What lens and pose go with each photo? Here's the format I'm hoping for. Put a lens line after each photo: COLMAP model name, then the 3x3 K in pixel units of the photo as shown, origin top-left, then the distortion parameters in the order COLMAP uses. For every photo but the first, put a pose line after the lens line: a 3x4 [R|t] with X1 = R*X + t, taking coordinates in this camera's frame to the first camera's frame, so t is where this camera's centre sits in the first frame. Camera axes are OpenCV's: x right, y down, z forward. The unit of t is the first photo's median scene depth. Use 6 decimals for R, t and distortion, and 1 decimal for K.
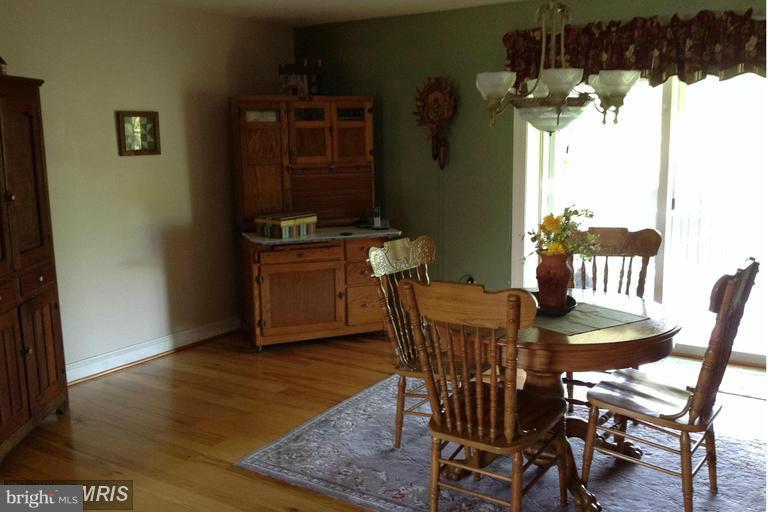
lens RADIAL K [[735.9, 0, 384.0], [0, 735.9, 256.0], [0, 0, 1]] dist [0.002451, -0.002689]
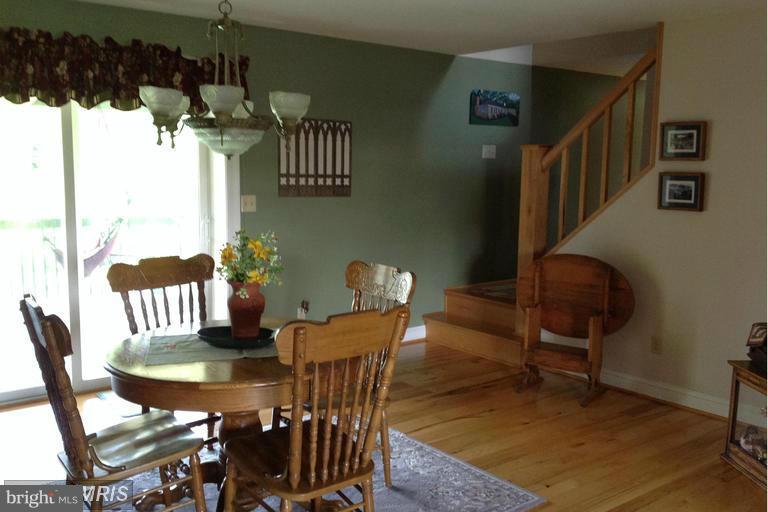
lens RADIAL K [[735.9, 0, 384.0], [0, 735.9, 256.0], [0, 0, 1]] dist [0.002451, -0.002689]
pose [[0.301853, -0.100678, 0.948024, -0.440039], [0.141813, 0.988087, 0.059779, -0.050038], [-0.942748, 0.116397, 0.312534, 0.385466]]
